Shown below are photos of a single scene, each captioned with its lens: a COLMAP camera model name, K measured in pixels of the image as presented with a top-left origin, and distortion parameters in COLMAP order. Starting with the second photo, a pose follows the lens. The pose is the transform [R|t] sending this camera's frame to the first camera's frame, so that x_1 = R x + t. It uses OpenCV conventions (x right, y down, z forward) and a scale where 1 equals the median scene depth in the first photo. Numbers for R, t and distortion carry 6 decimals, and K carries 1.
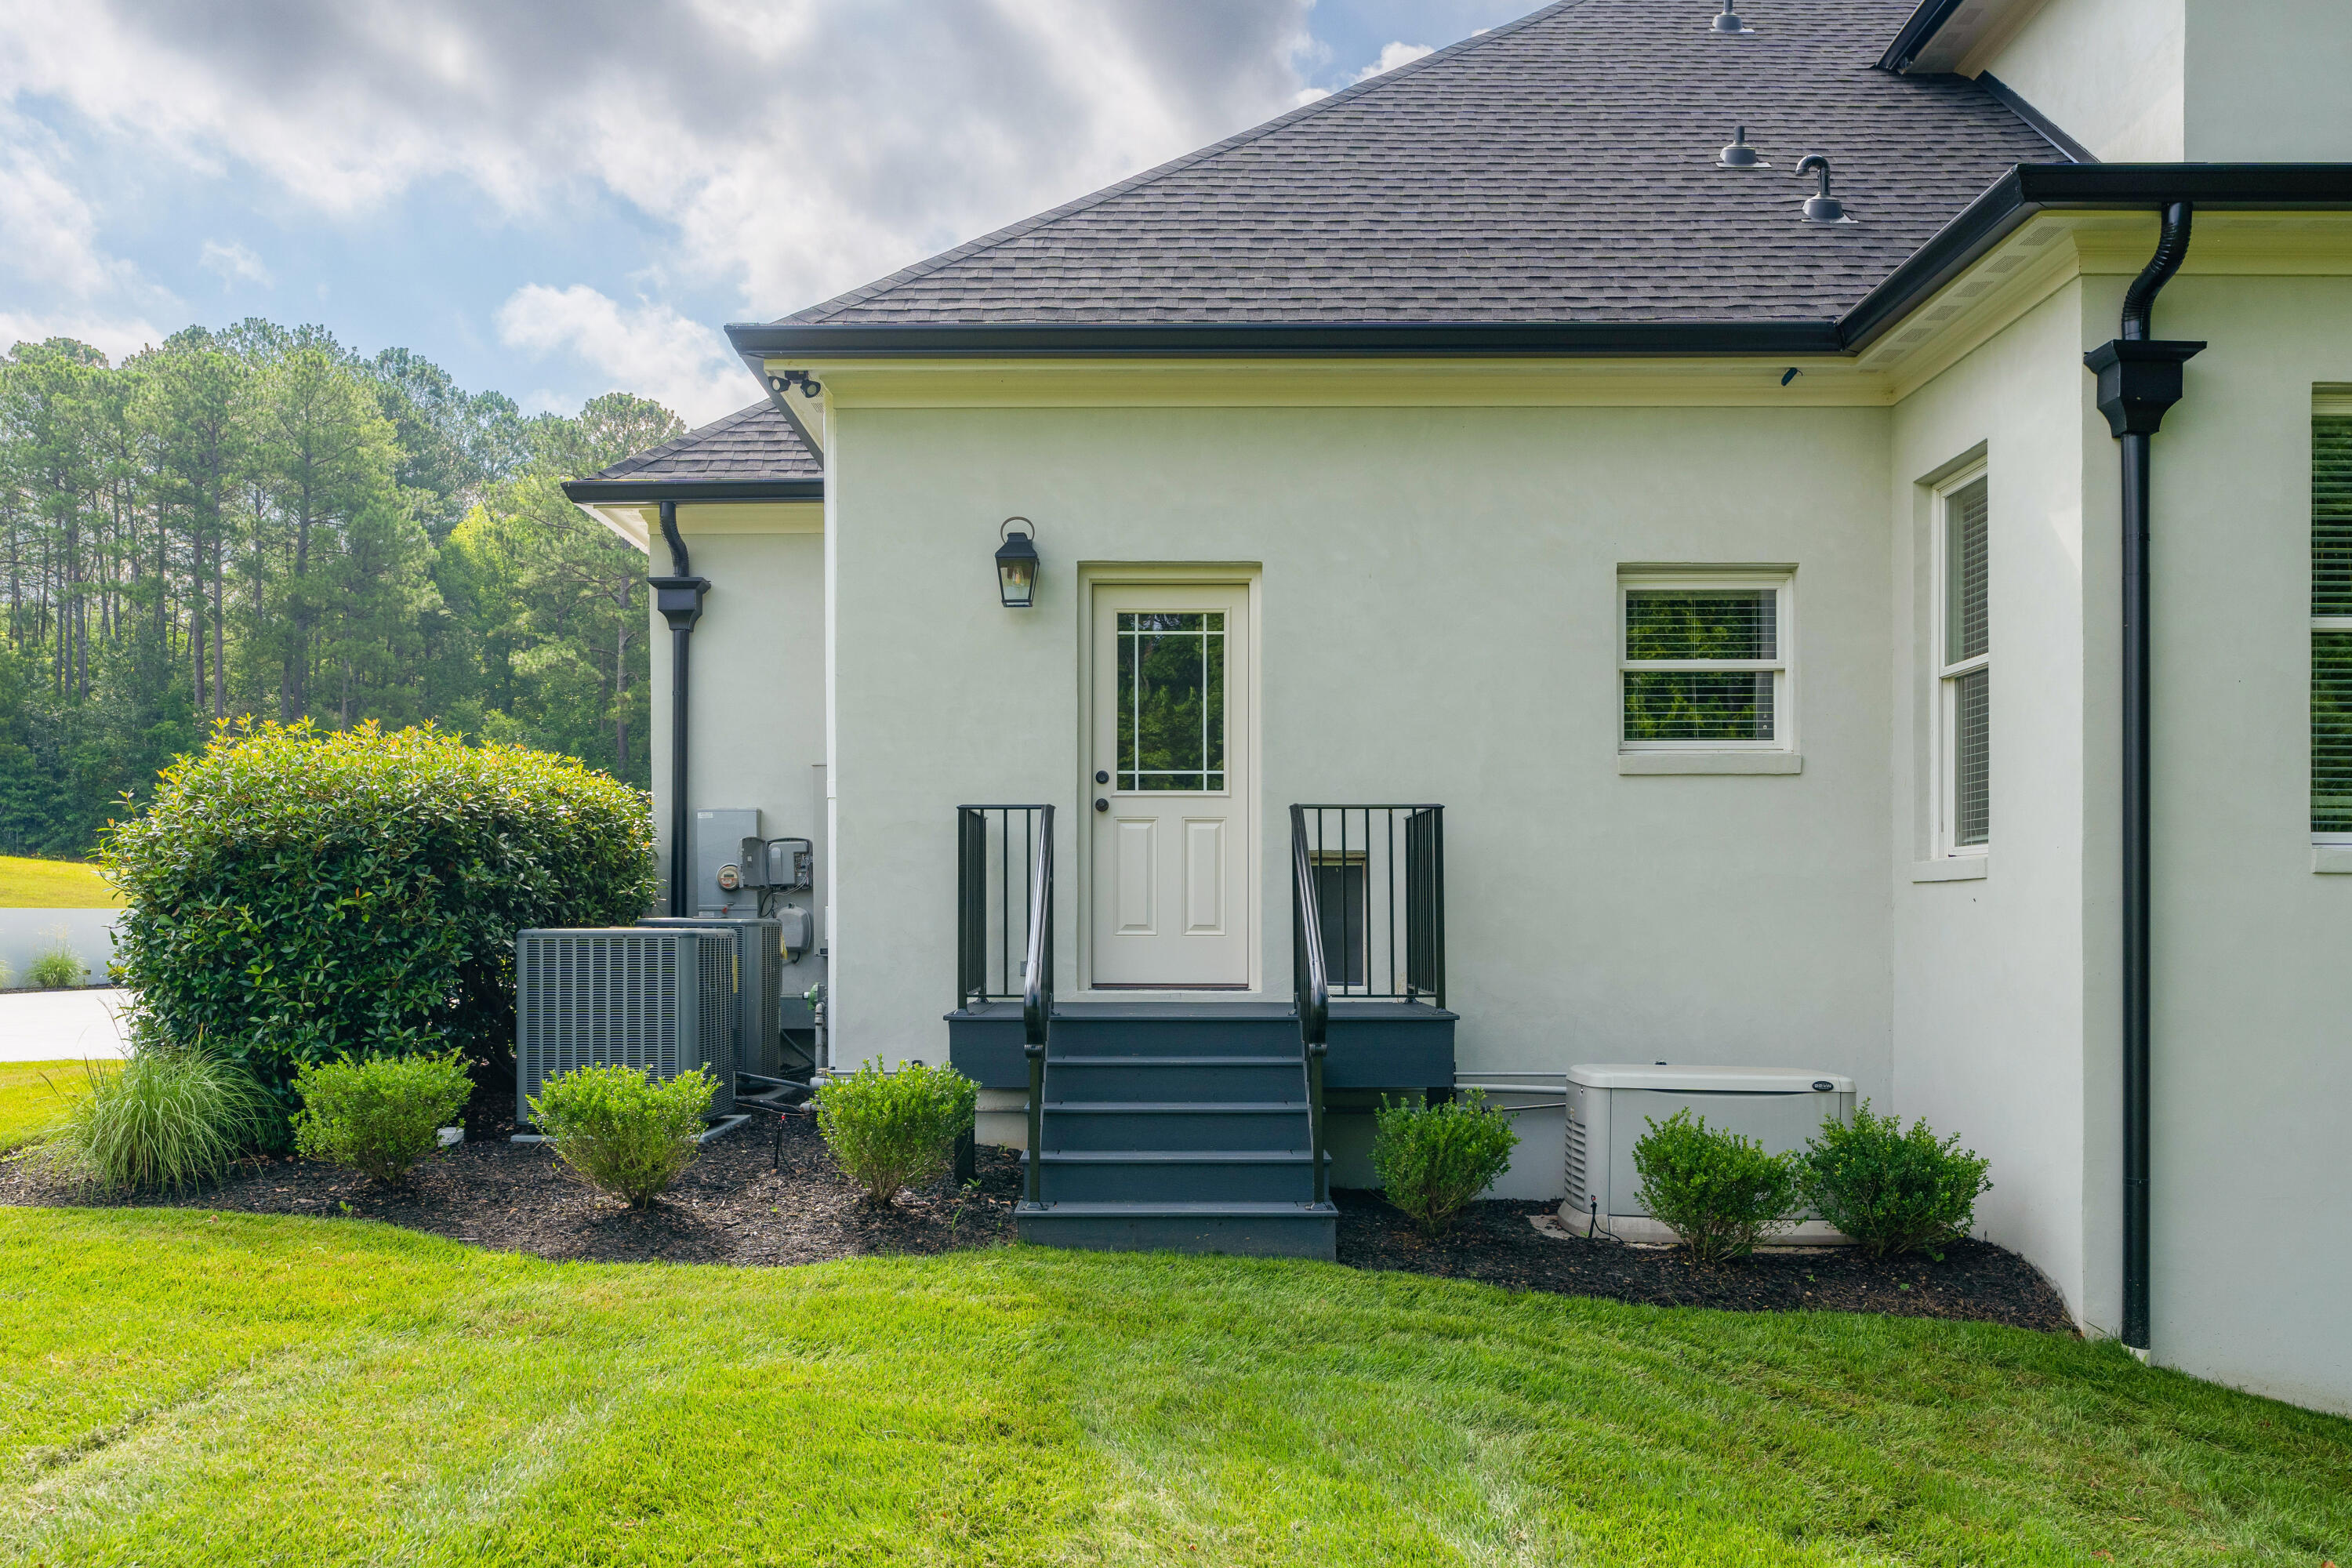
lens RADIAL K [[1877.2, 0, 1171.8], [0, 1877.2, 927.6], [0, 0, 1]] dist [0.004053, 0.004603]
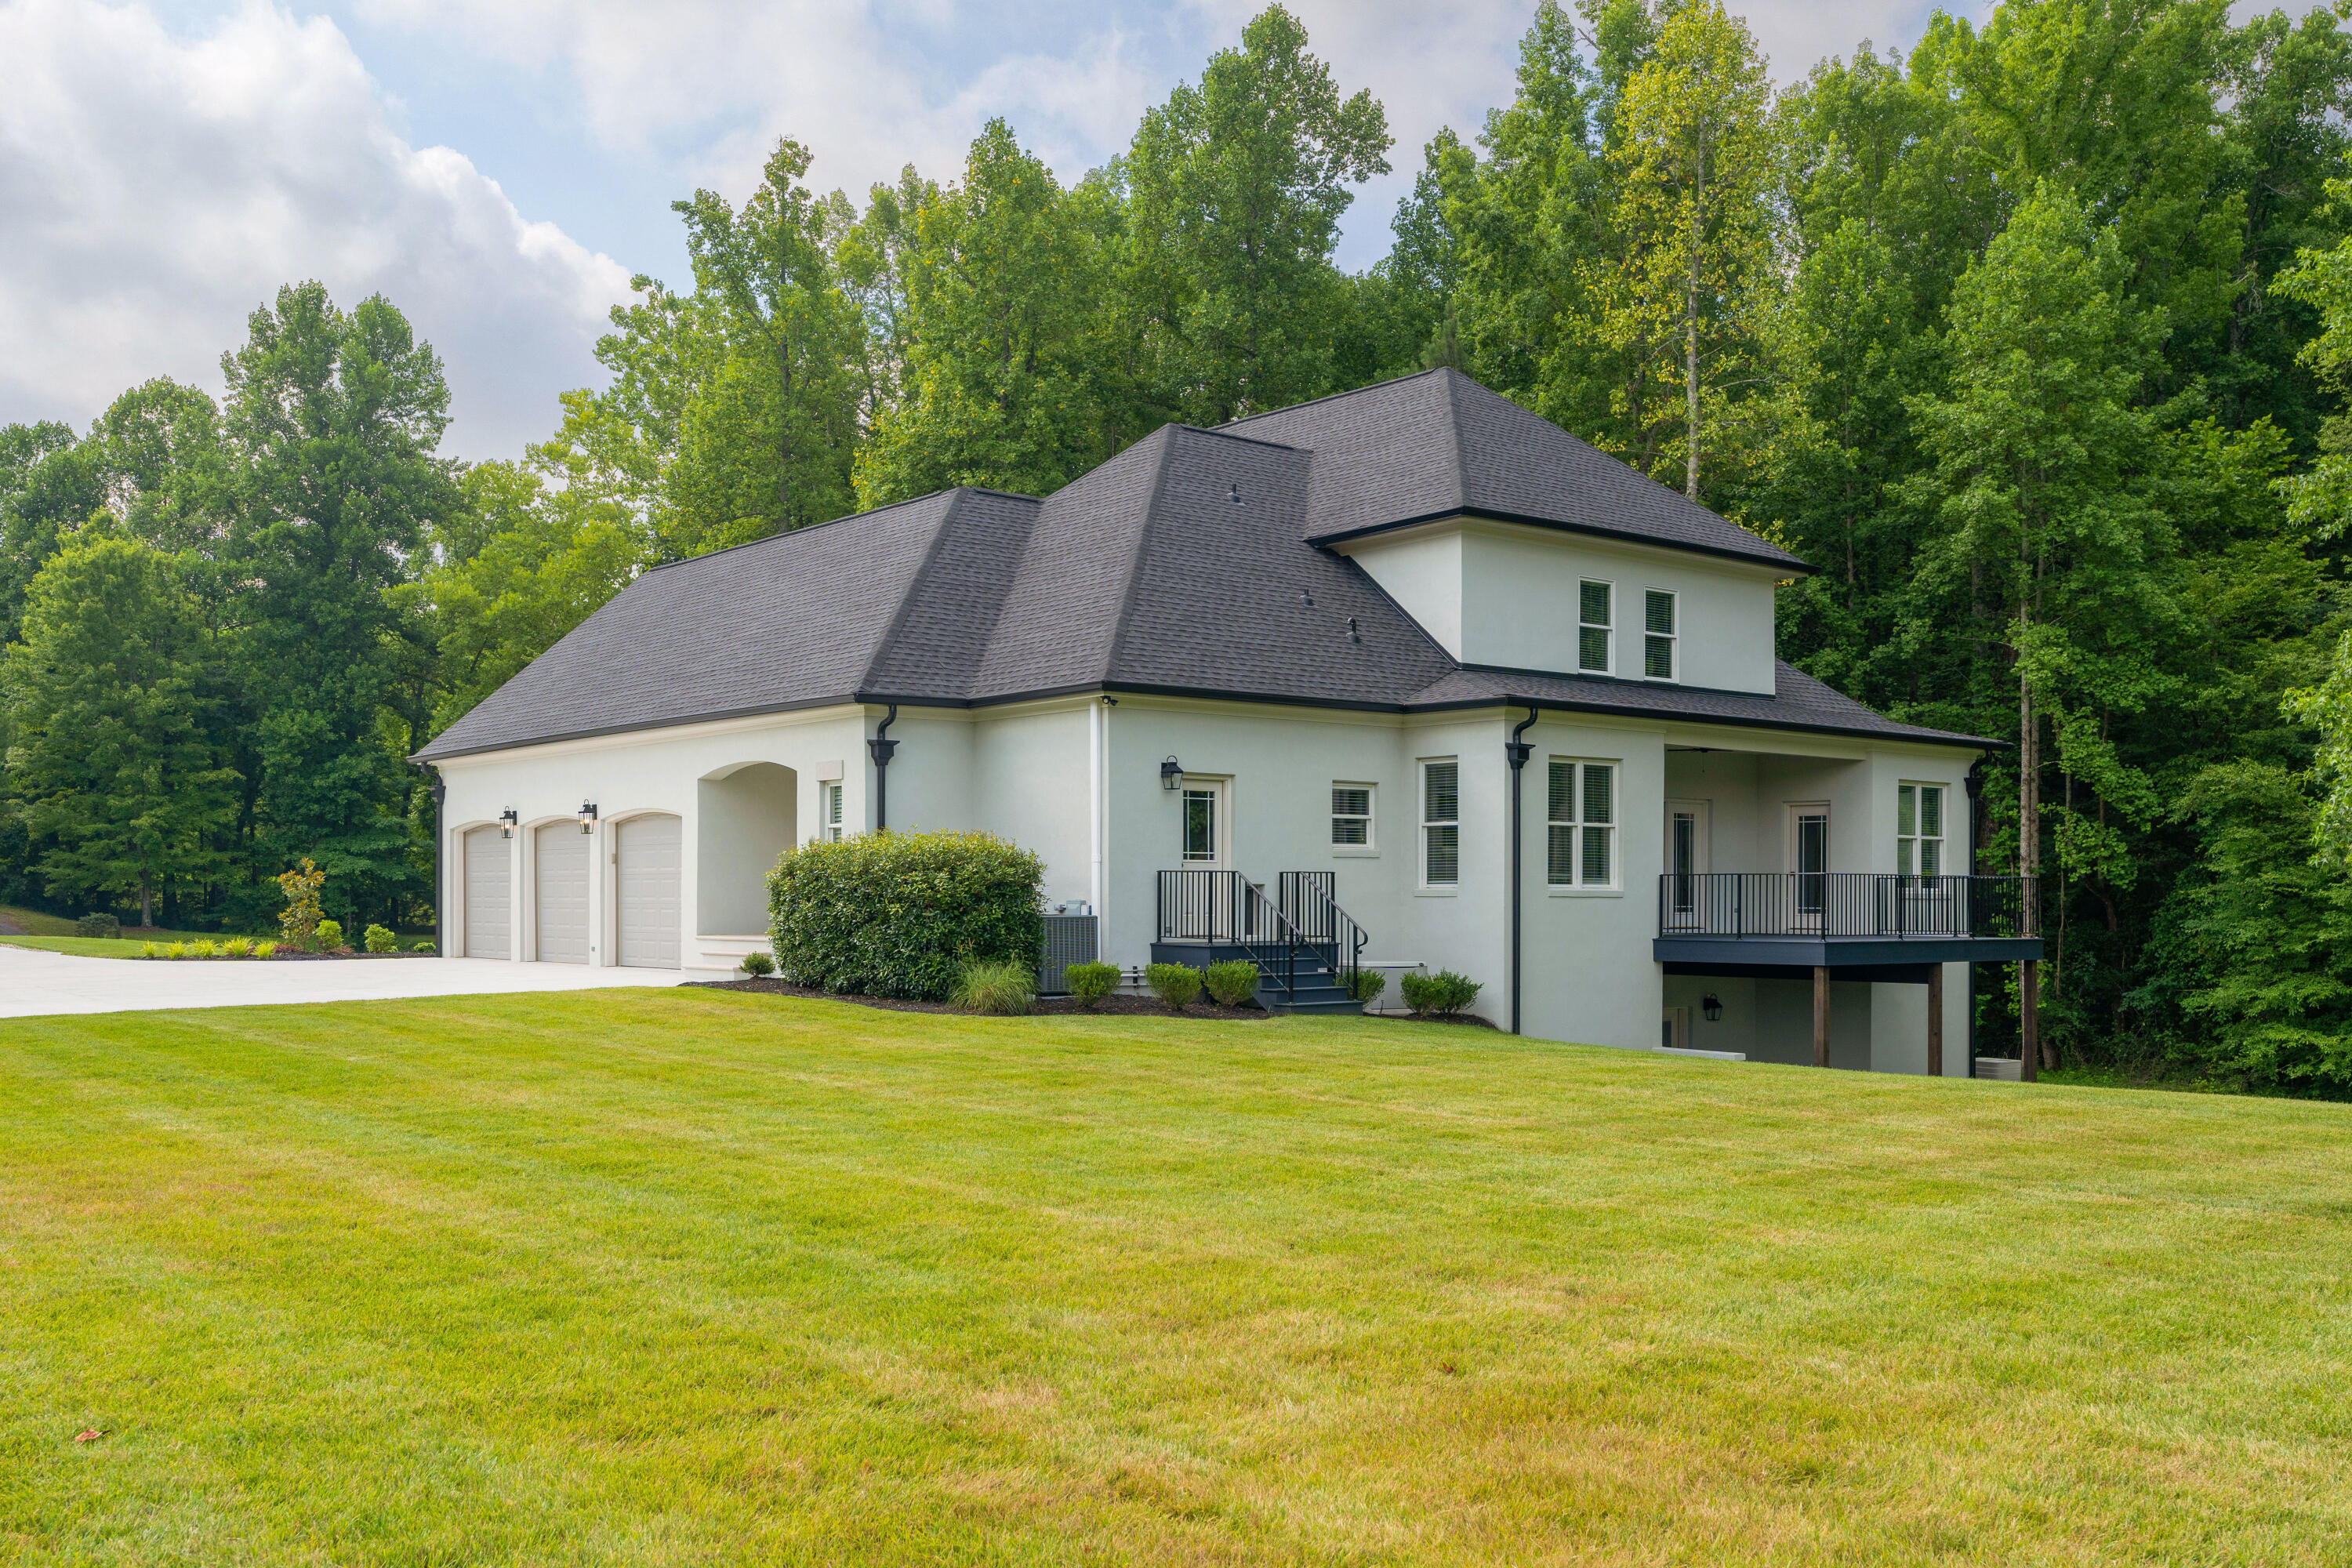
lens RADIAL K [[2090.2, 0, 1170.8], [0, 2090.2, 903.3], [0, 0, 1]] dist [0.018229, -0.002687]
pose [[0.774462, -0.001861, 0.632618, -1.881011], [0.001339, 0.999998, 0.001303, -0.018154], [-0.632619, -0.000162, 0.774463, -1.216825]]
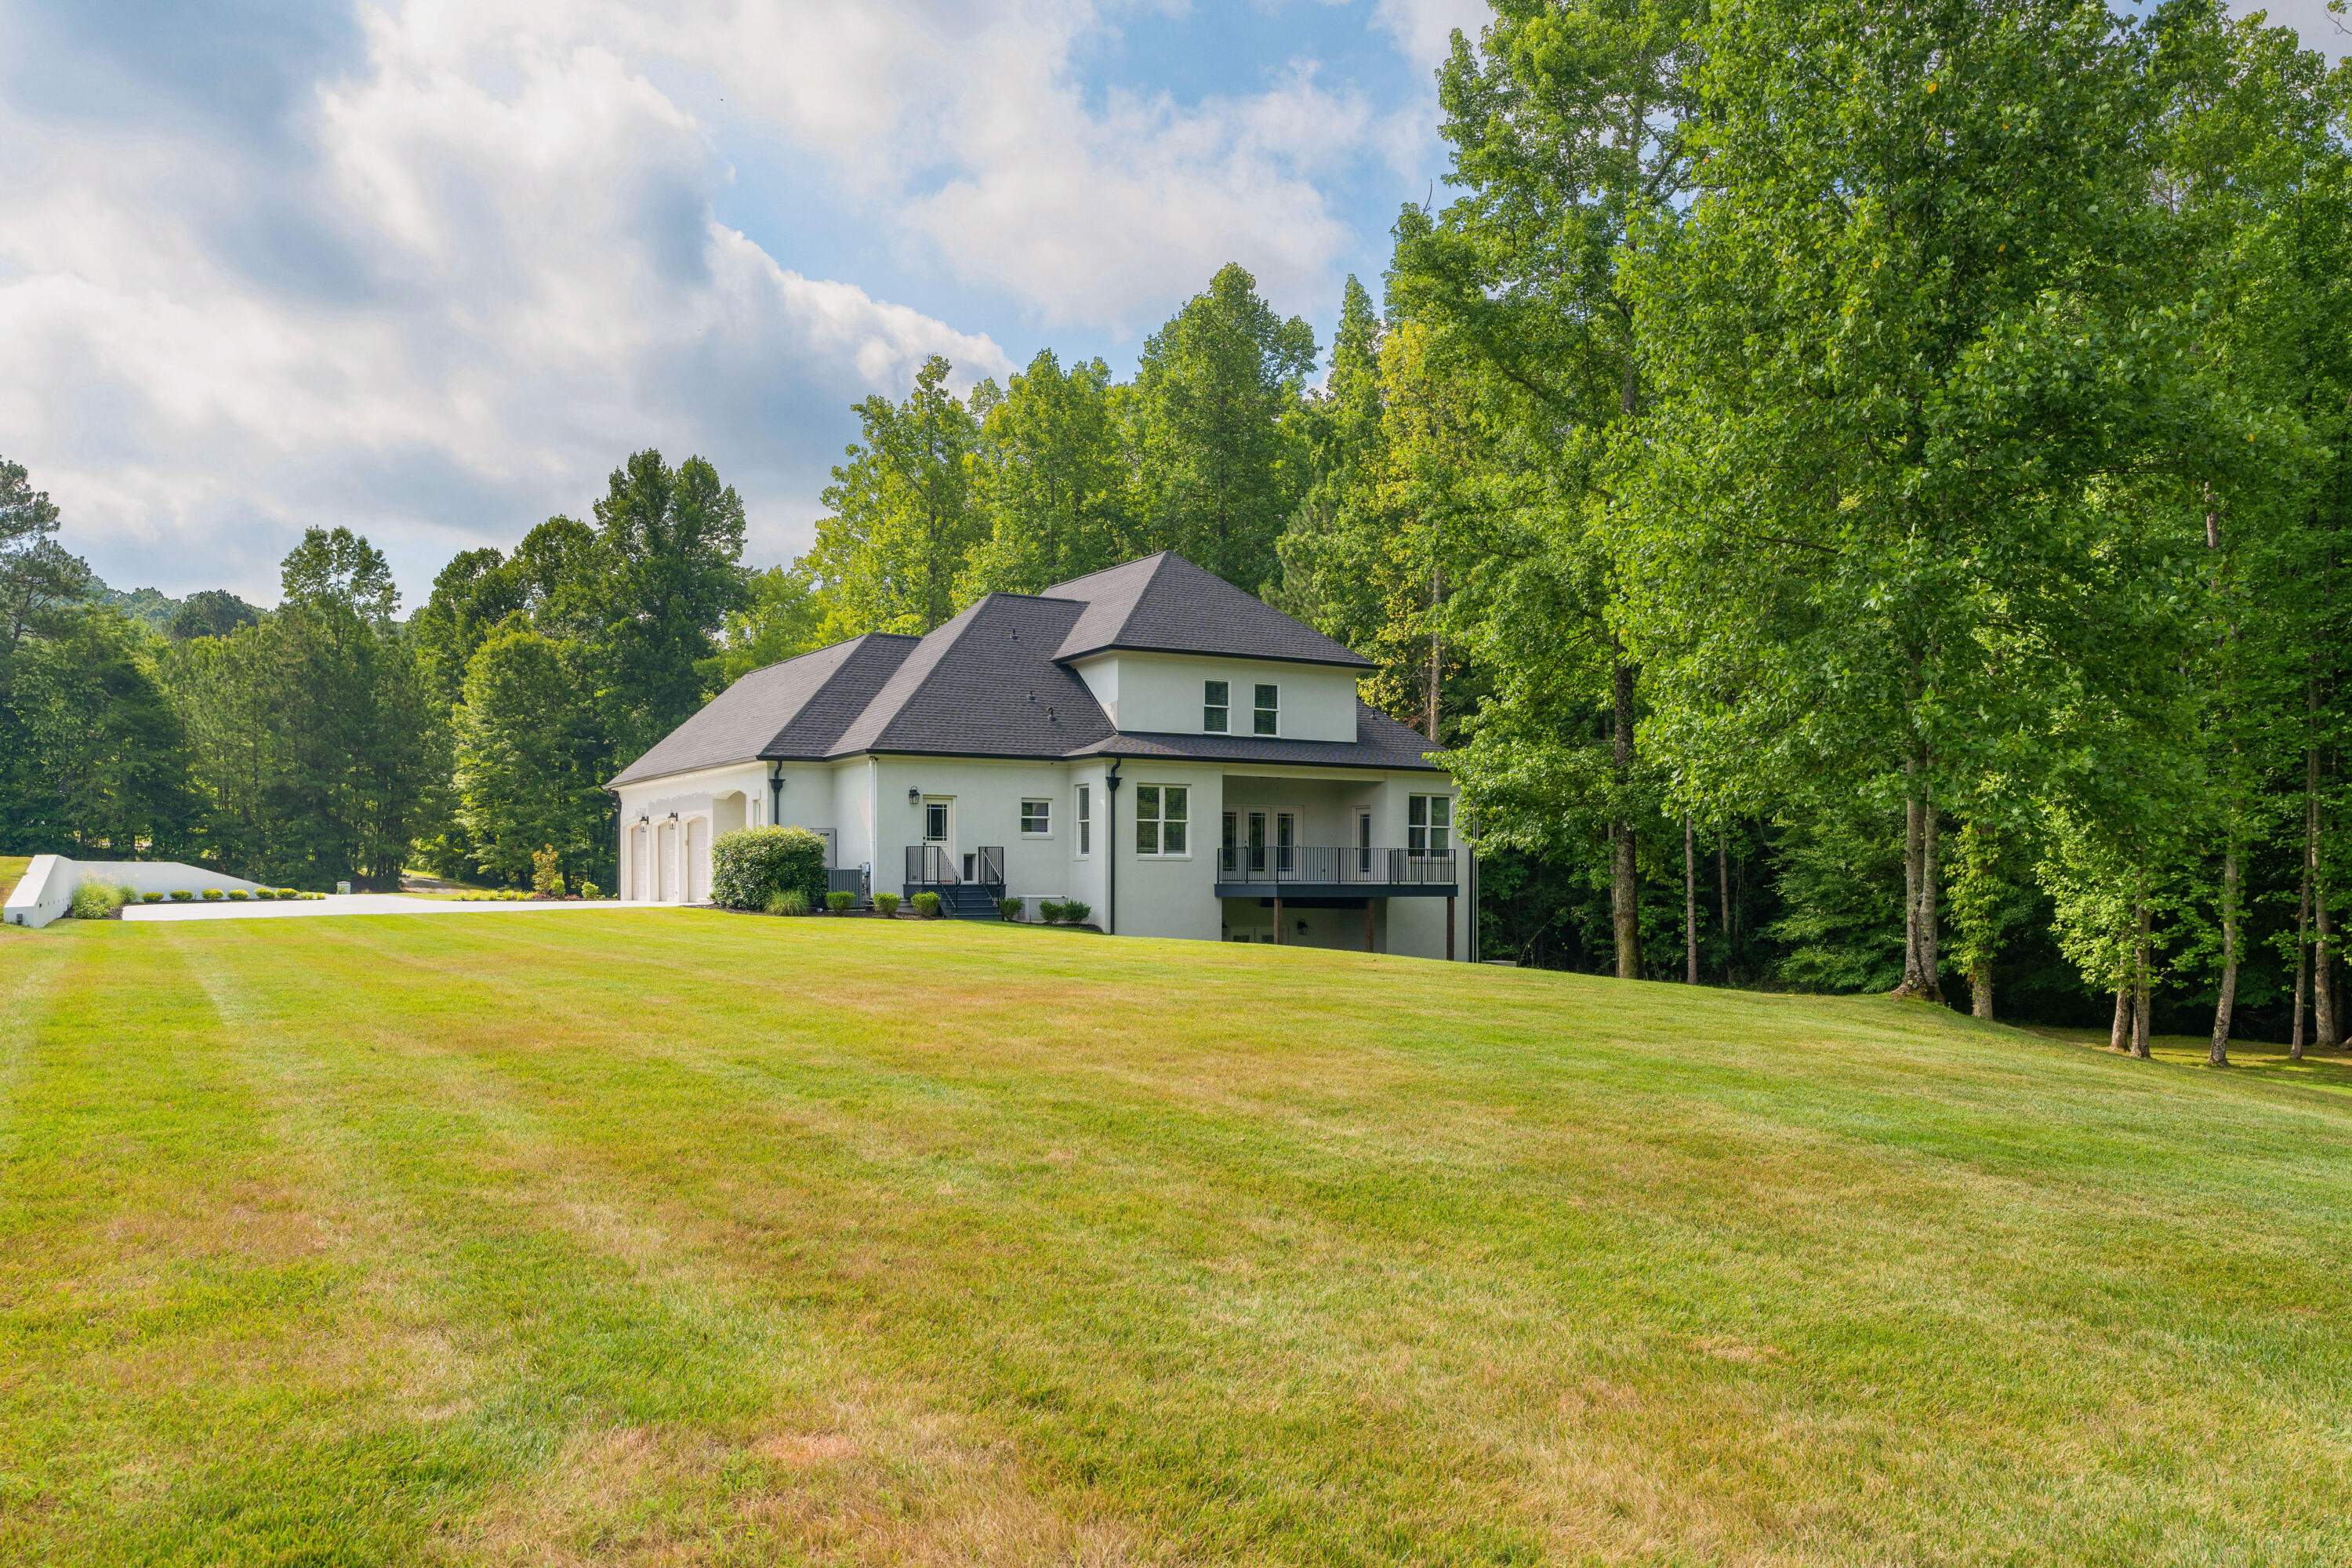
lens RADIAL K [[1722.6, 0, 1182.1], [0, 1722.6, 894.9], [0, 0, 1]] dist [0.037345, 0.000999]
pose [[0.853702, -0.007273, 0.520712, -1.830883], [0.004194, 0.999966, 0.007090, 0.039406], [-0.520746, -0.003869, 0.853703, -3.226744]]
